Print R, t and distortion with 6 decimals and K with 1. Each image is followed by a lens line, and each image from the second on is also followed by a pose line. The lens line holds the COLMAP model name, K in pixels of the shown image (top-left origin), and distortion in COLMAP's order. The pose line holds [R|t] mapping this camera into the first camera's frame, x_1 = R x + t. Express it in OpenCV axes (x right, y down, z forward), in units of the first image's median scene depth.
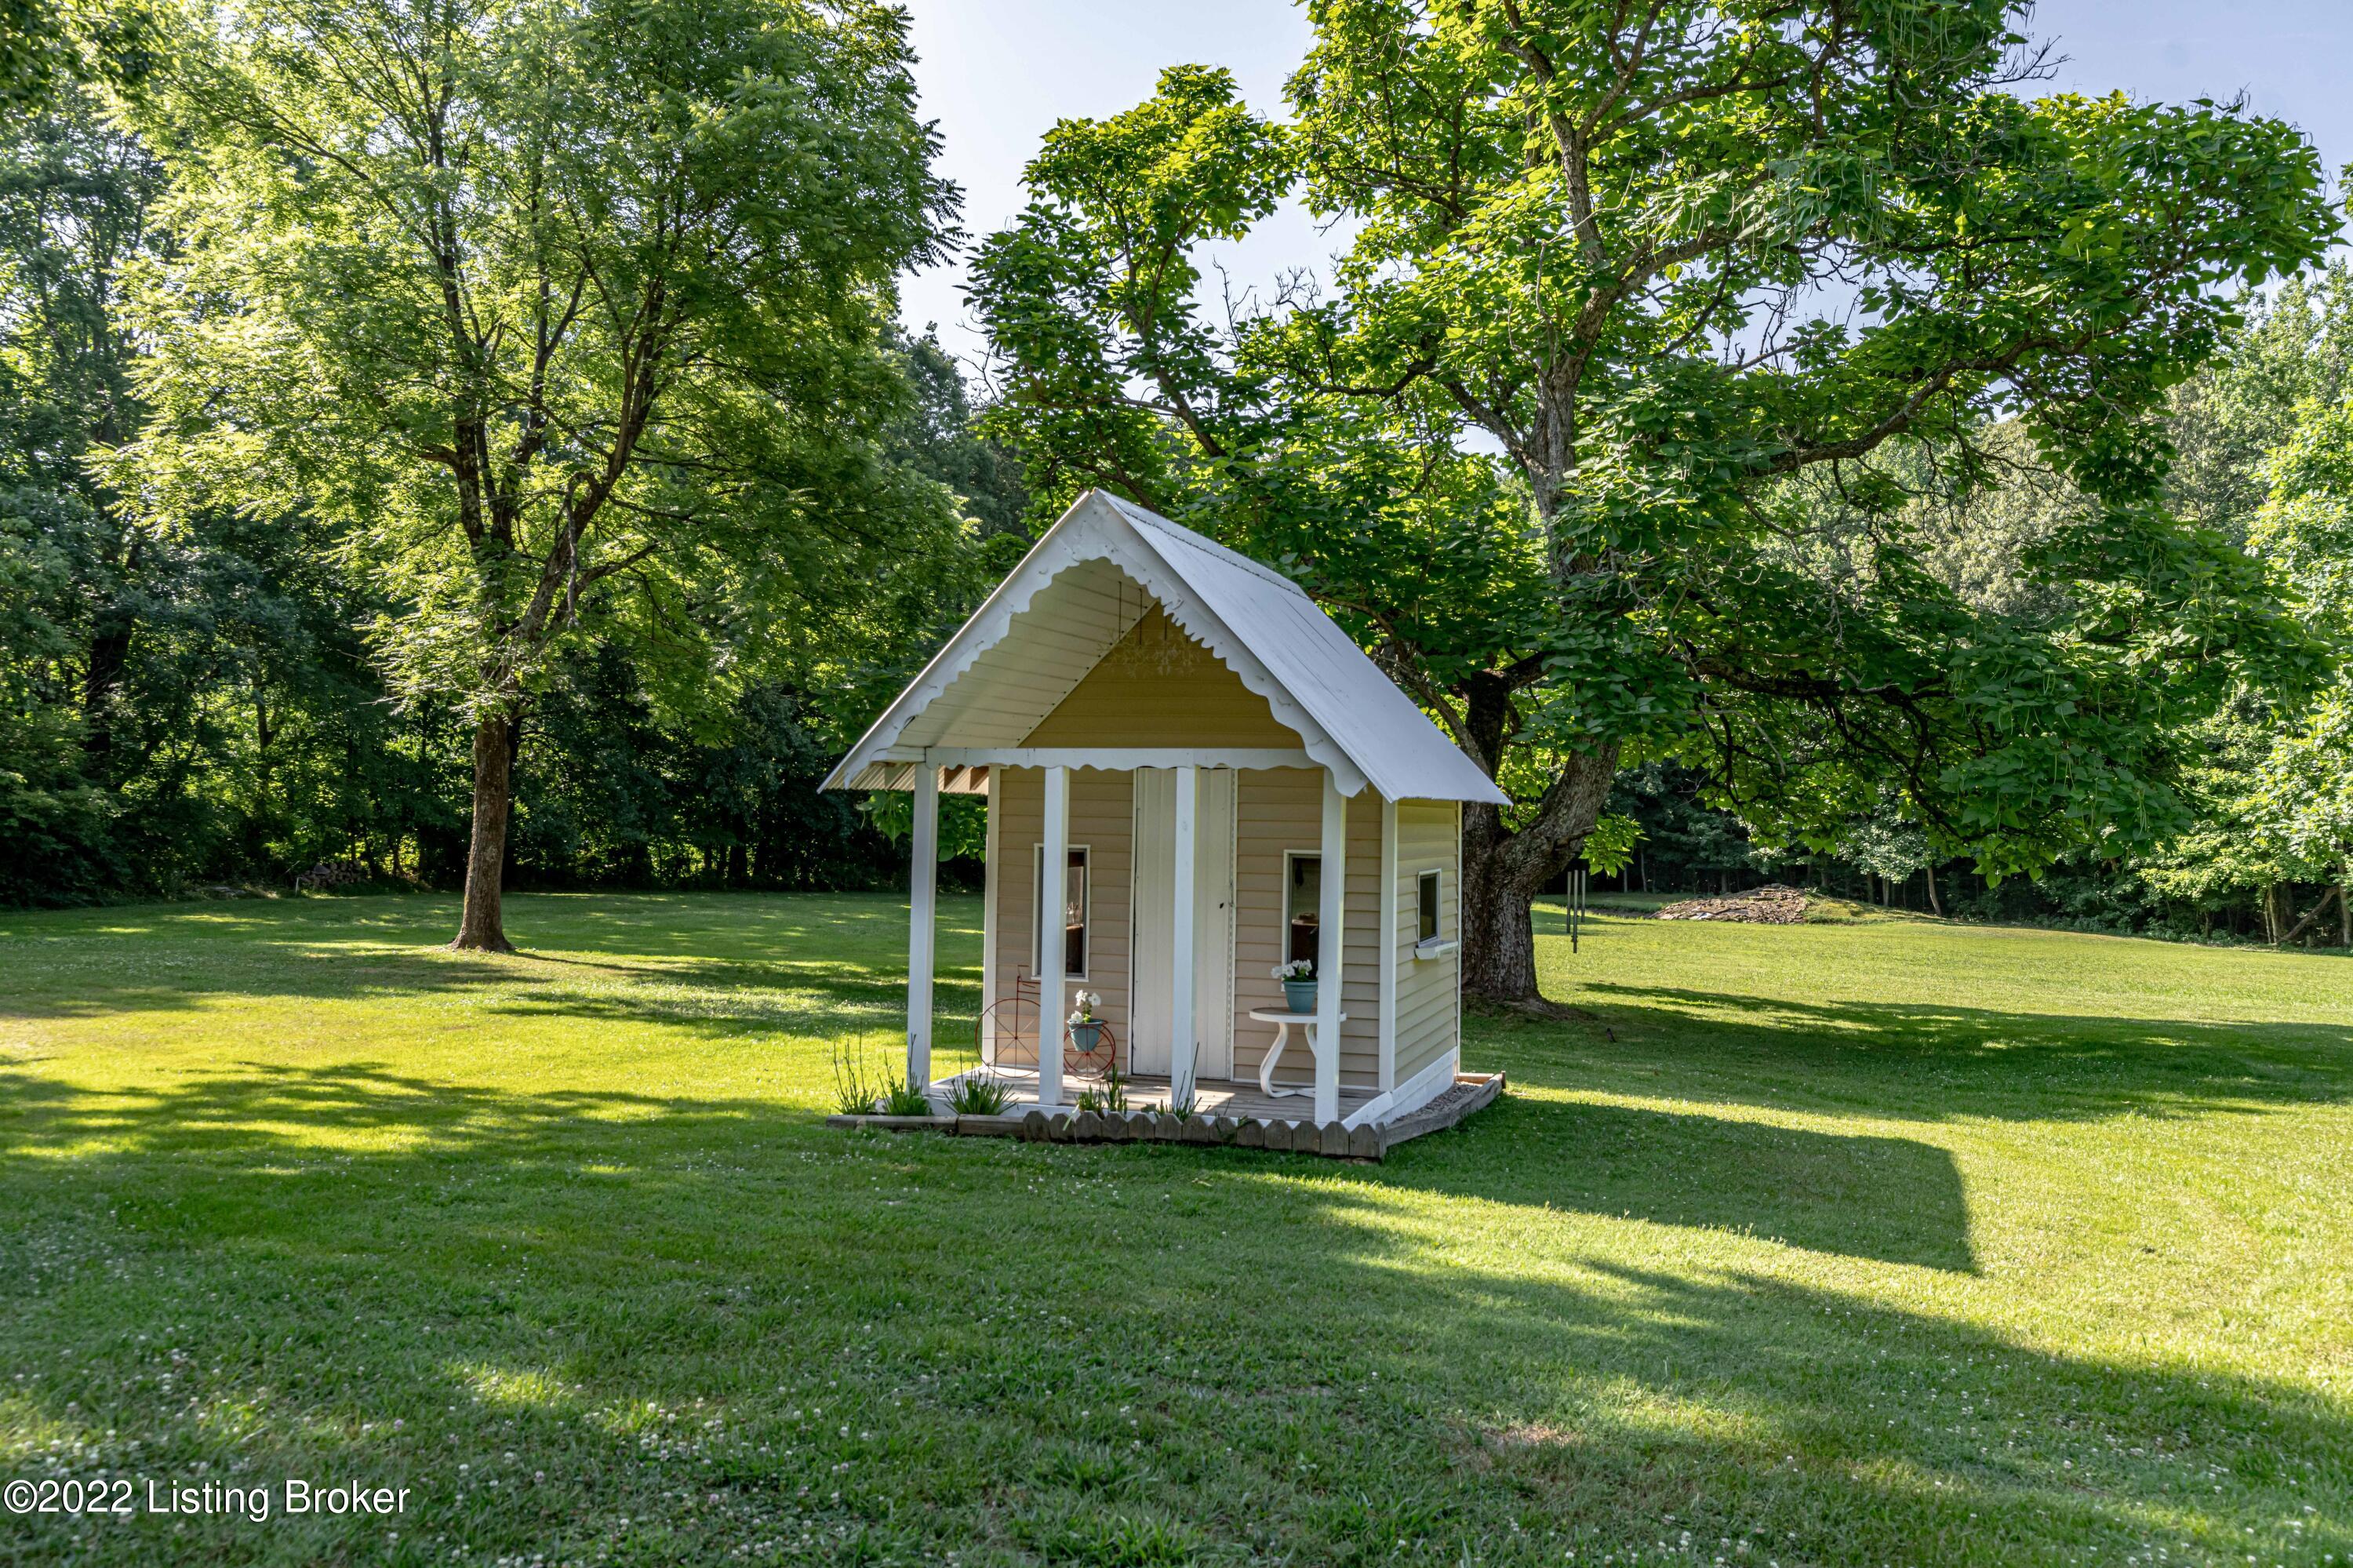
lens RADIAL K [[1866.9, 0, 1180.0], [0, 1866.9, 786.8], [0, 0, 1]] dist [0.011864, 0.001686]
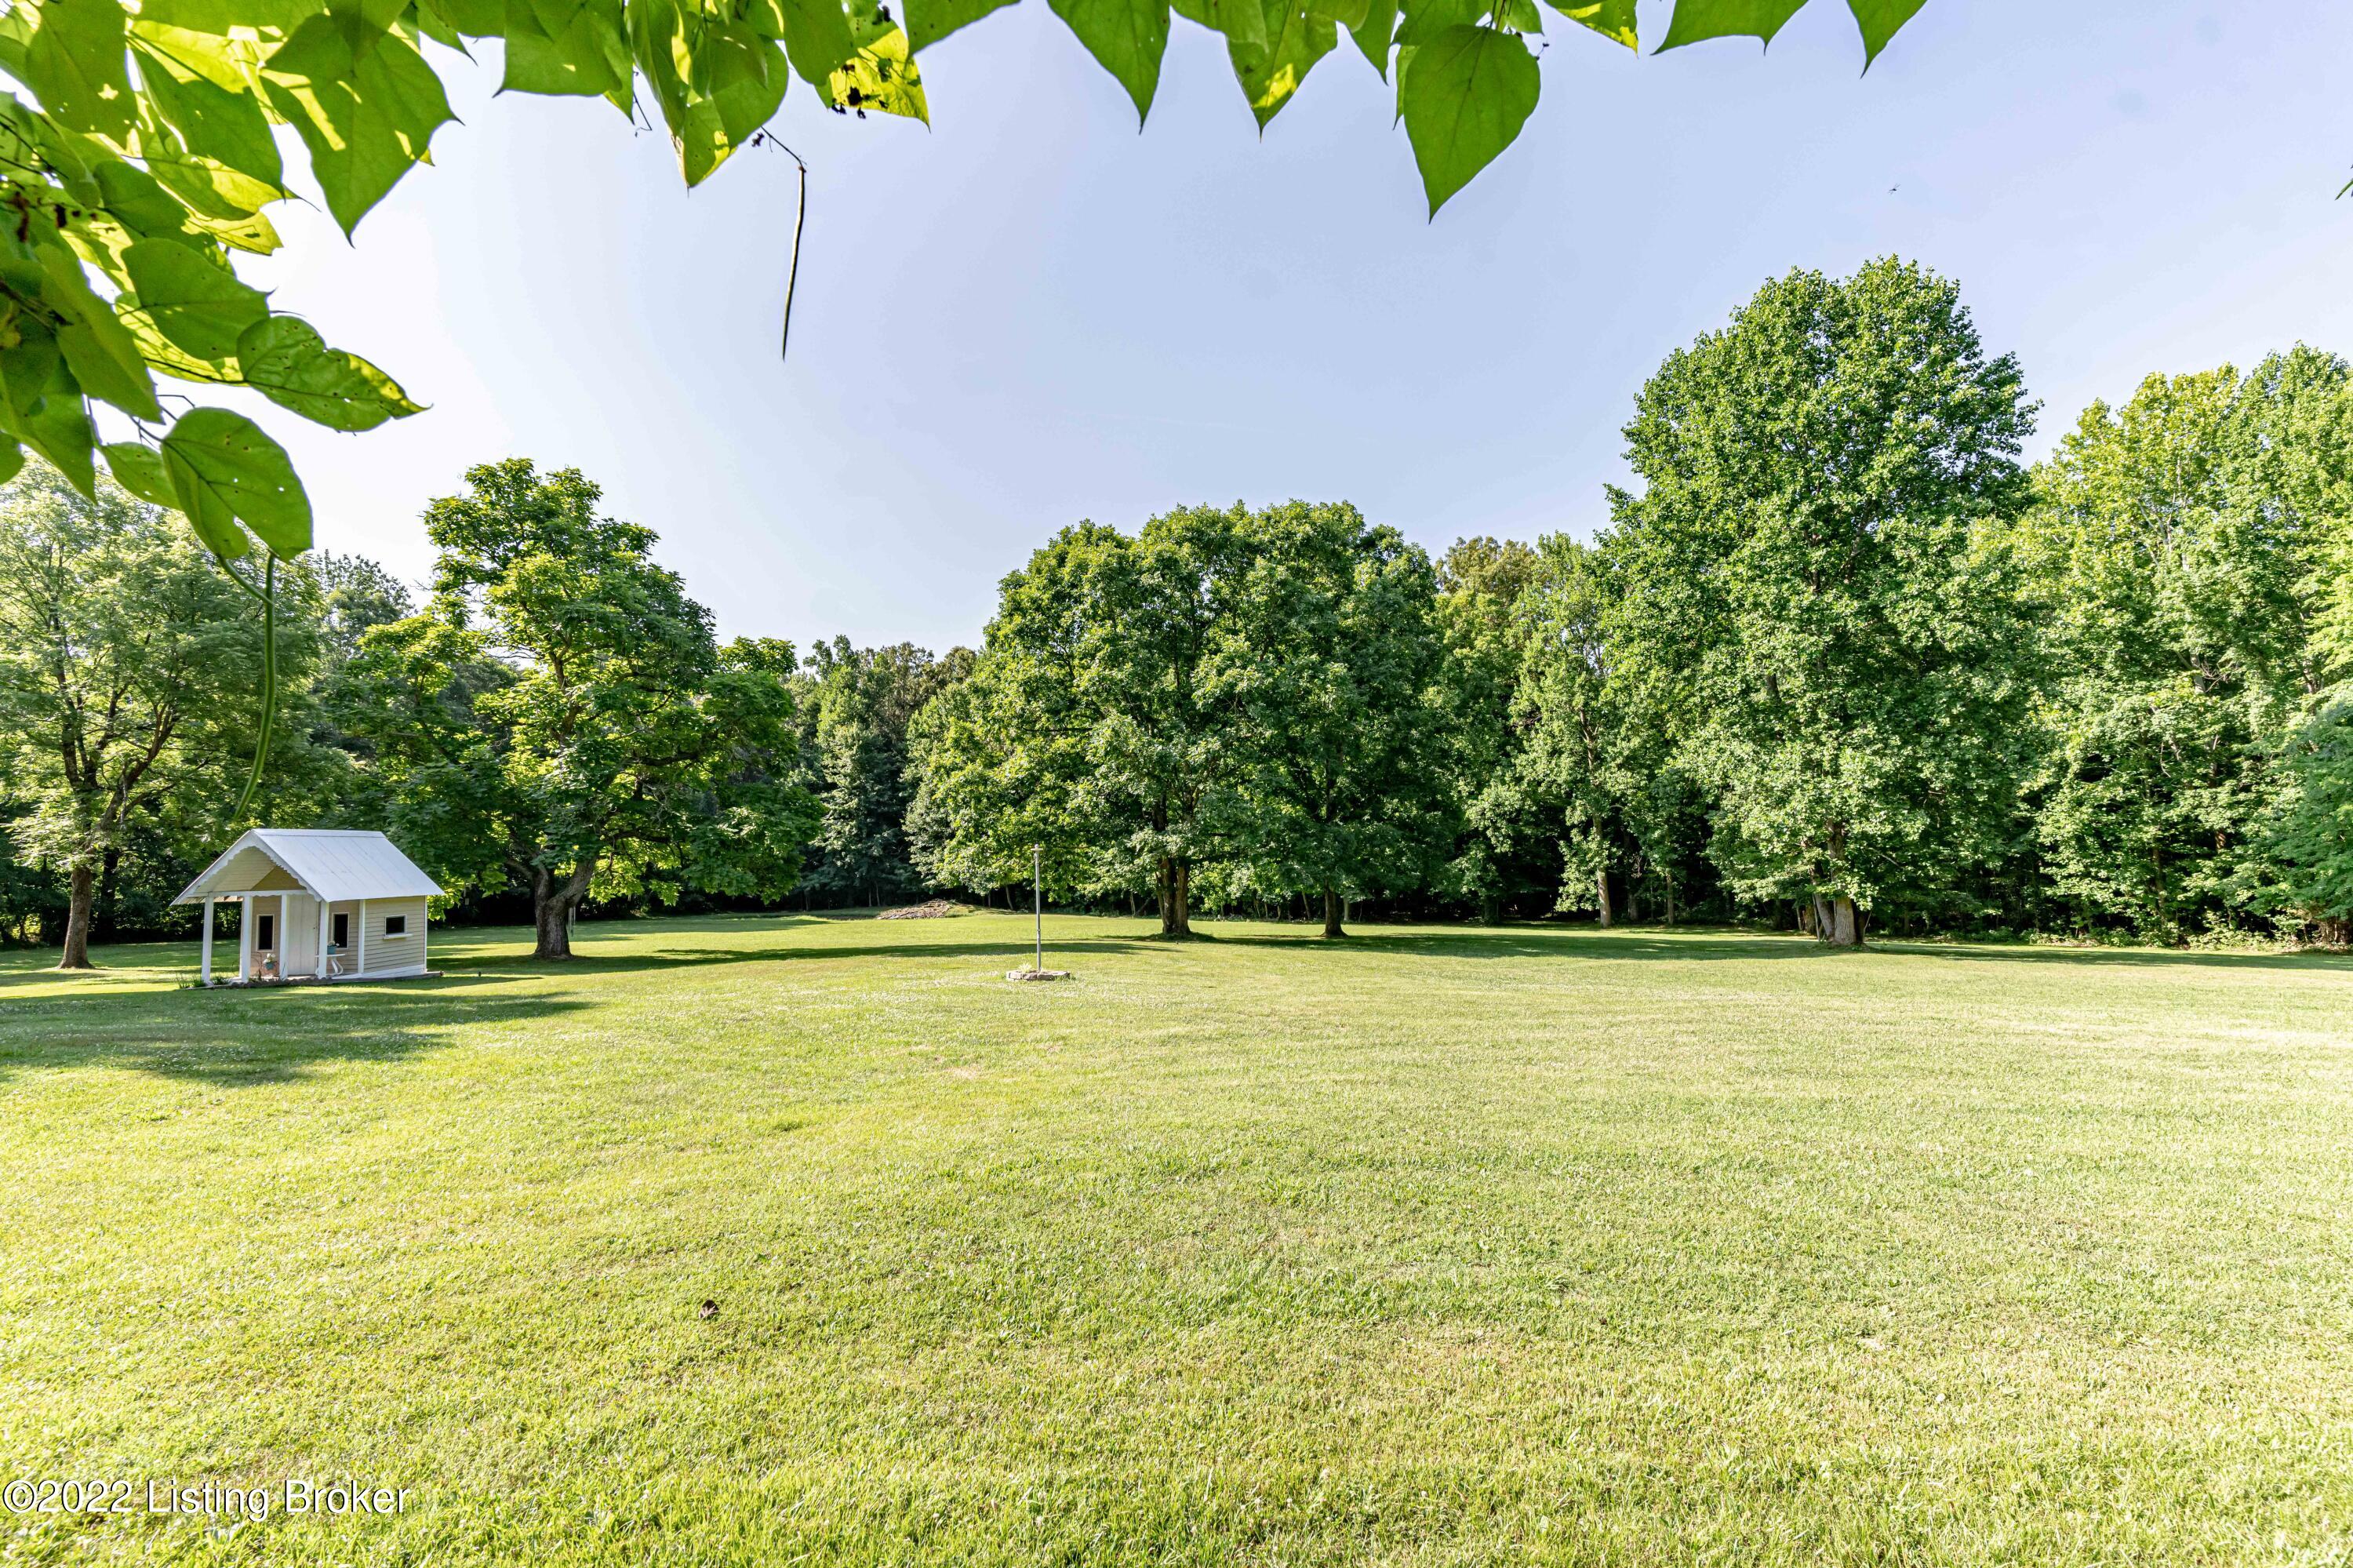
lens RADIAL K [[1116.2, 0, 1166.8], [0, 1116.2, 783.2], [0, 0, 1]] dist [0.003821, -0.001004]
pose [[0.920748, -0.011294, 0.389994, 0.287888], [0.031921, 0.998410, -0.046452, -0.027613], [-0.388849, 0.055219, 0.919645, -0.696857]]
